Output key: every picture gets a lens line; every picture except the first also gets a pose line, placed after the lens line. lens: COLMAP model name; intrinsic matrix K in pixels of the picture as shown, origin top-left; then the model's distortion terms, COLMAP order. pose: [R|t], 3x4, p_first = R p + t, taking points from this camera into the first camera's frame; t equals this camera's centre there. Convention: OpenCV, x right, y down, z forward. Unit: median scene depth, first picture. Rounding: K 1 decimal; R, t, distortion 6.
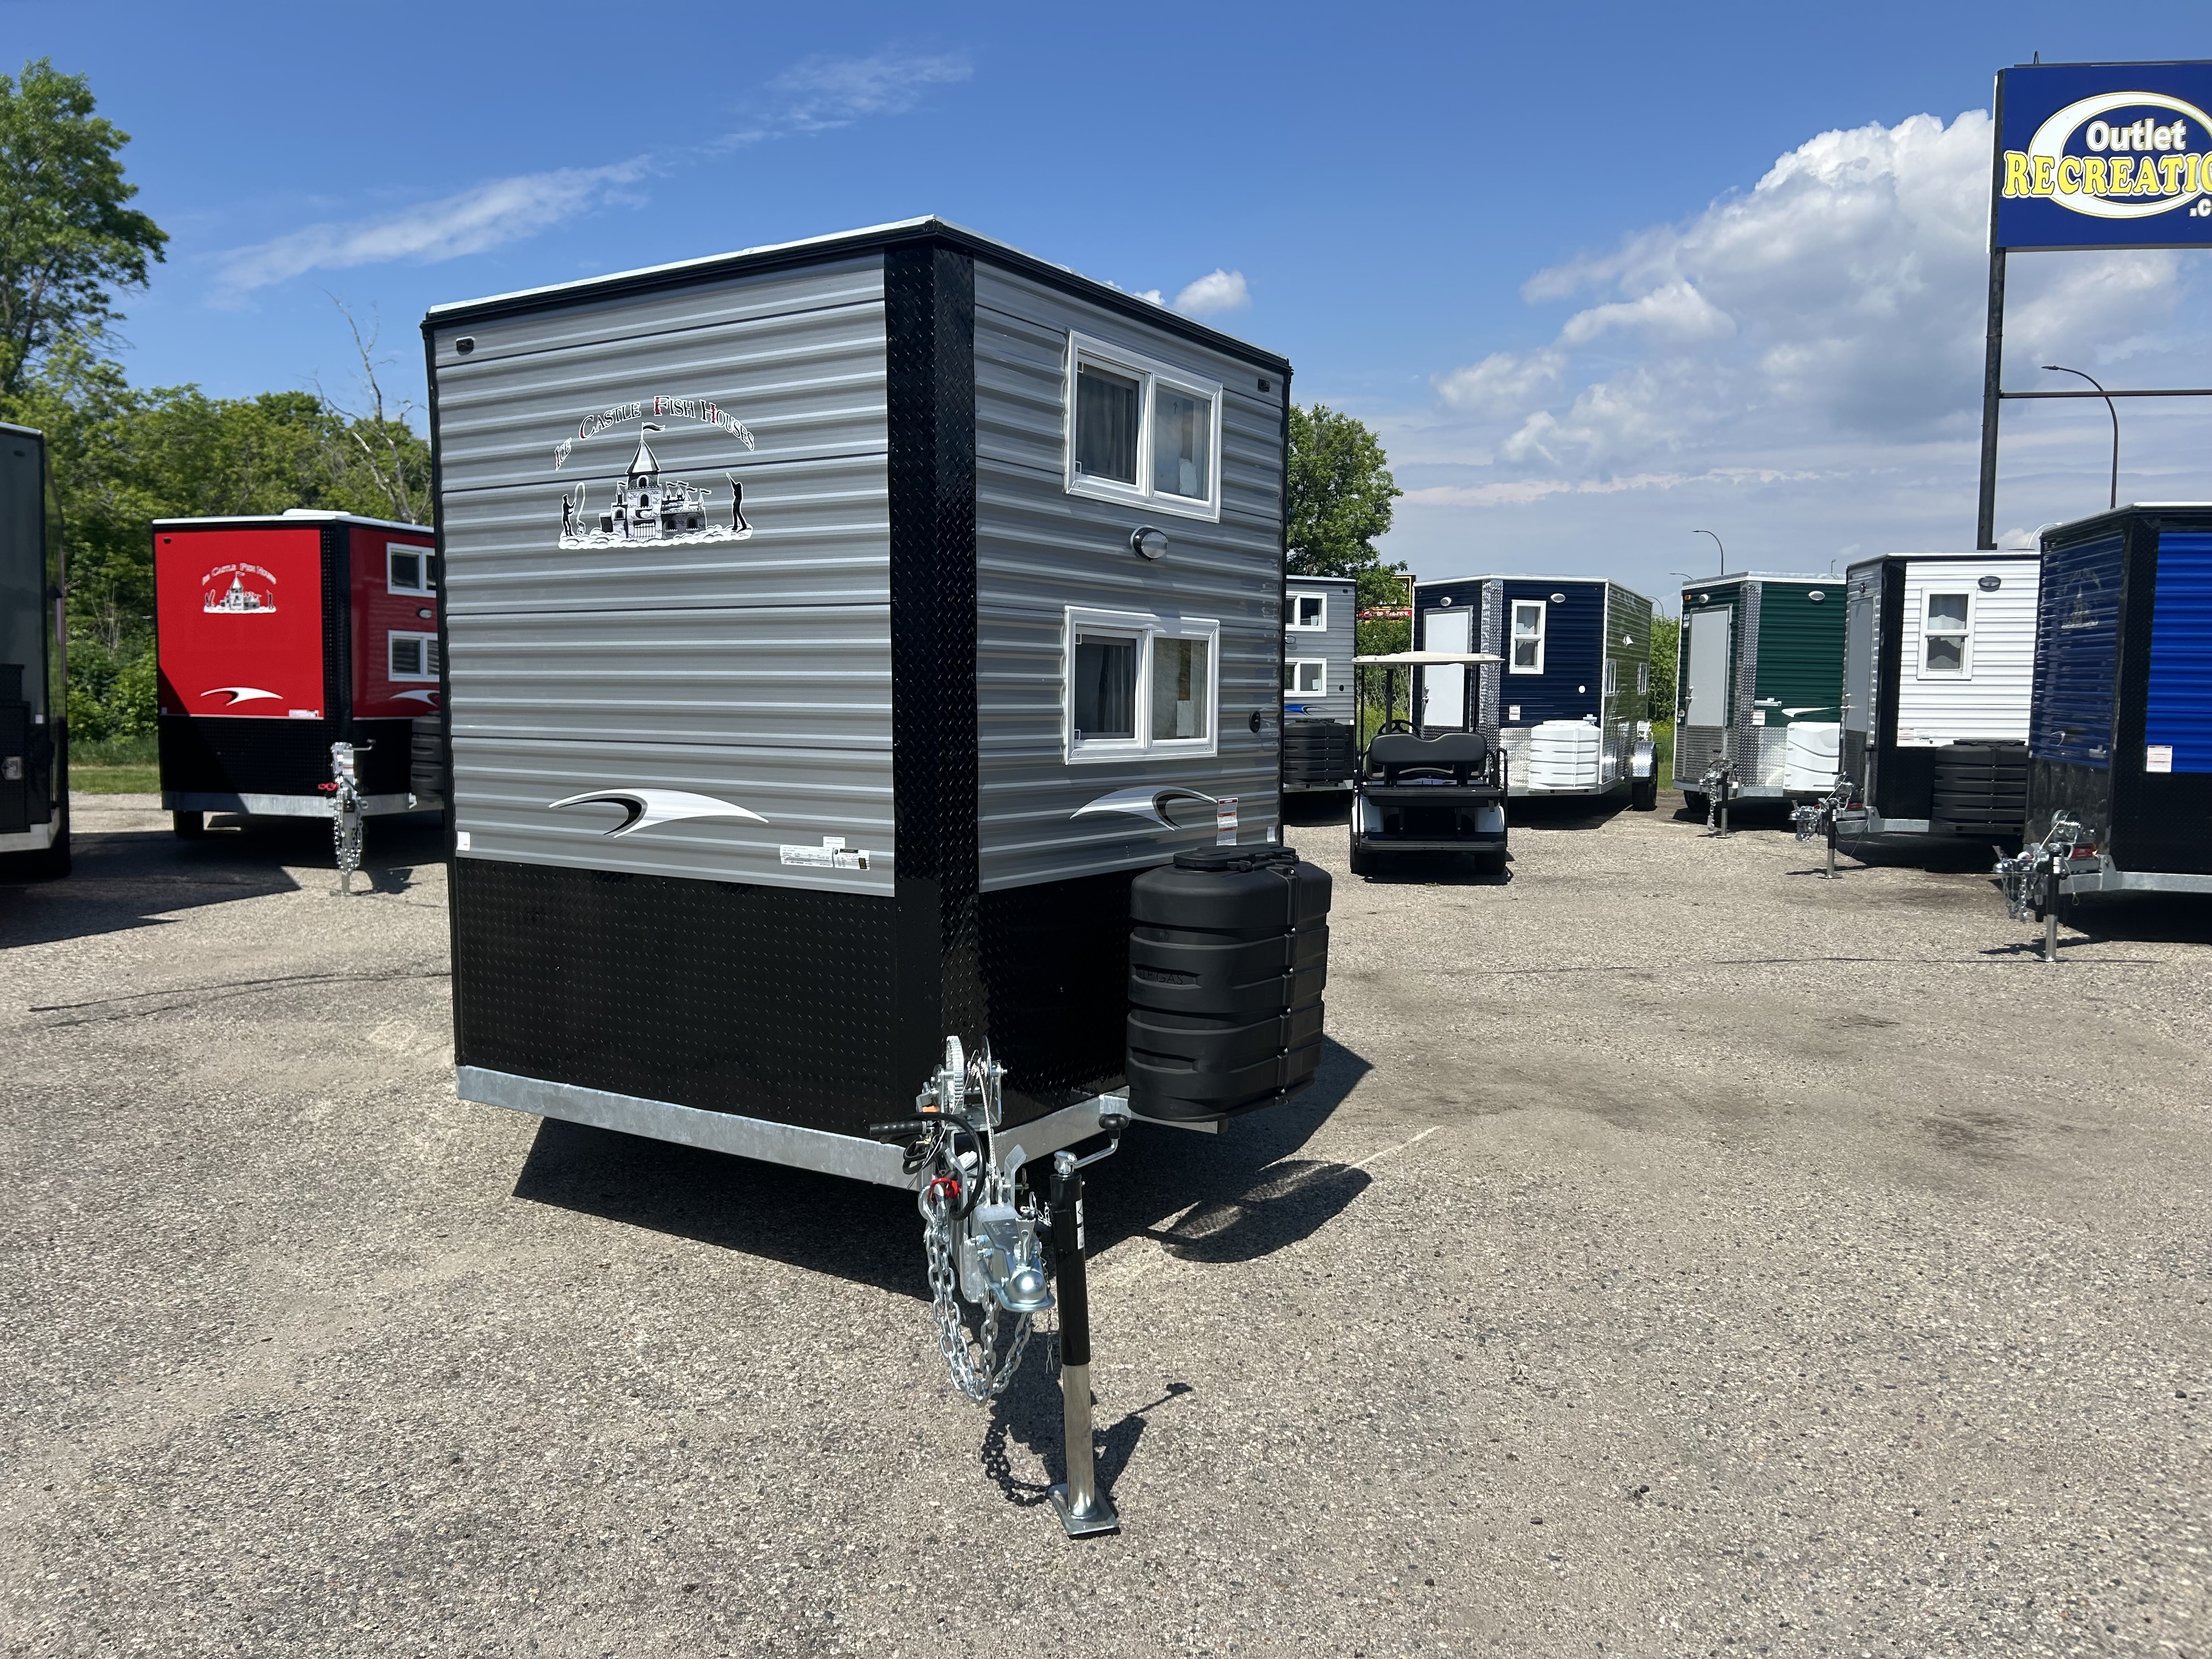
lens RADIAL K [[1699.0, 0, 1115.1], [0, 1699.0, 834.8], [0, 0, 1]] dist [0.053131, -0.071396]
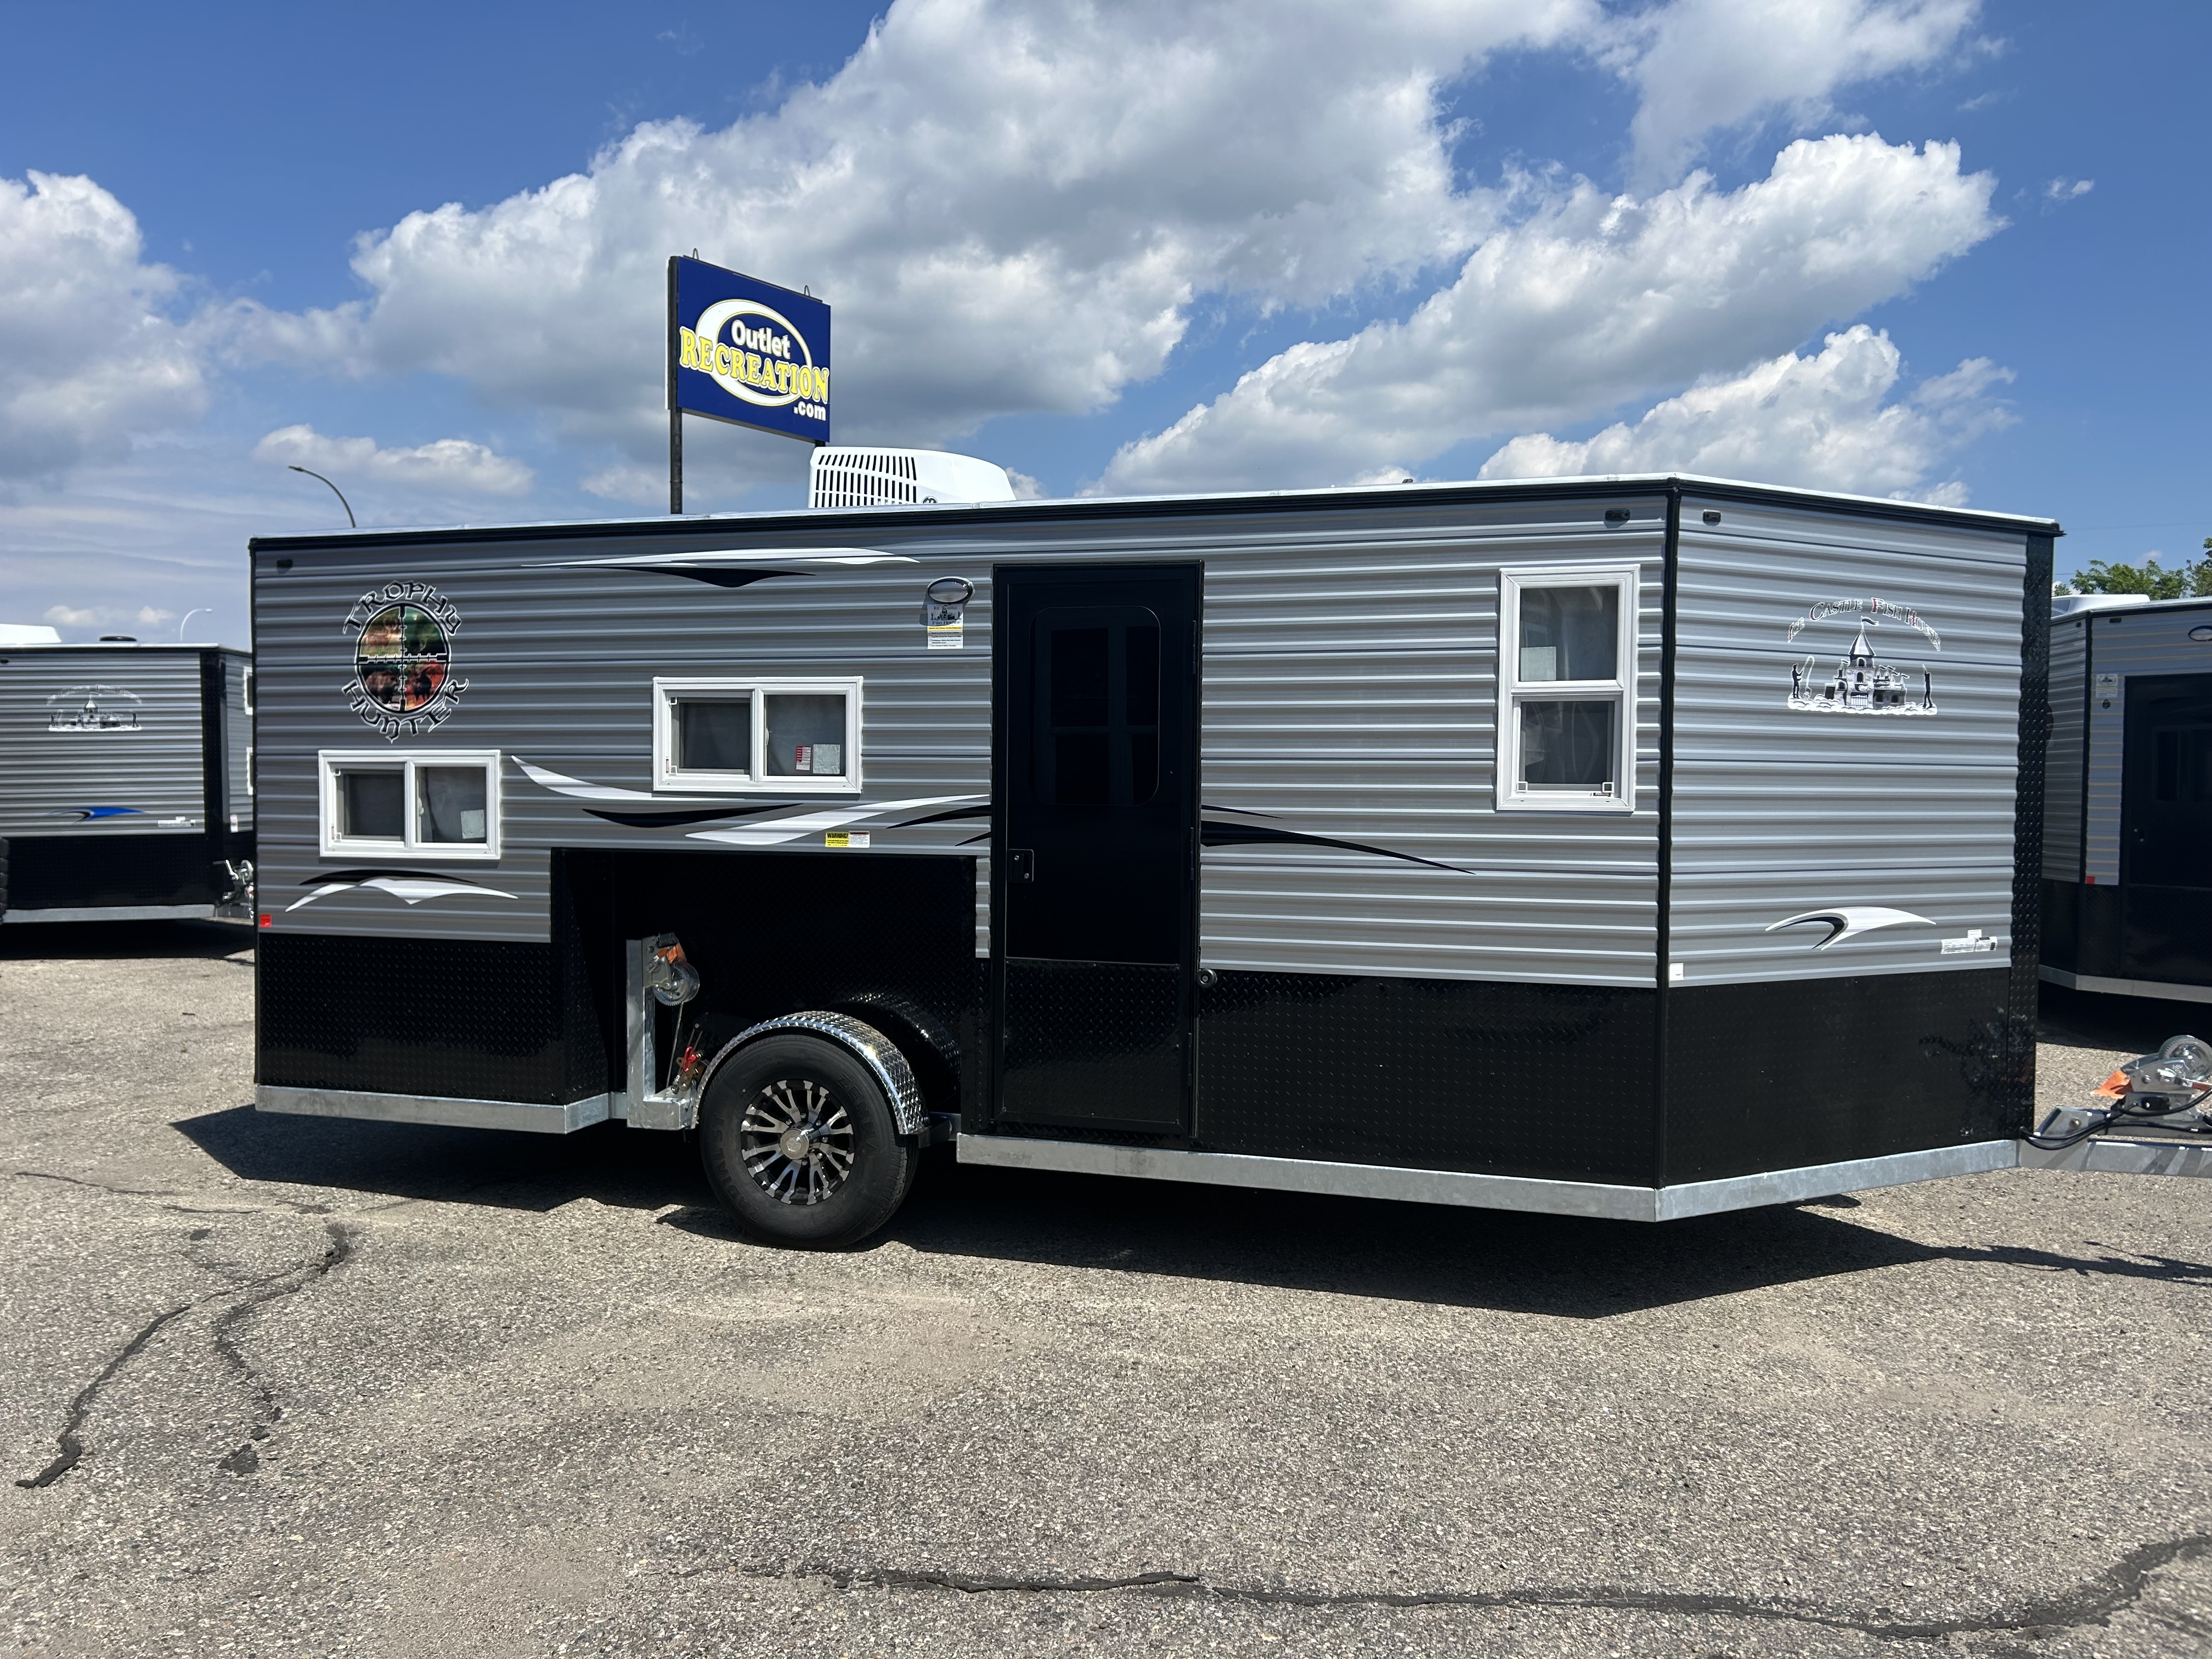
lens RADIAL K [[1699.0, 0, 1115.1], [0, 1699.0, 834.8], [0, 0, 1]] dist [0.053131, -0.071396]
pose [[0.486721, -0.026344, 0.873160, -1.574430], [0.066708, 0.997747, -0.007082, -0.103234], [-0.871007, 0.061693, 0.487382, 0.834289]]
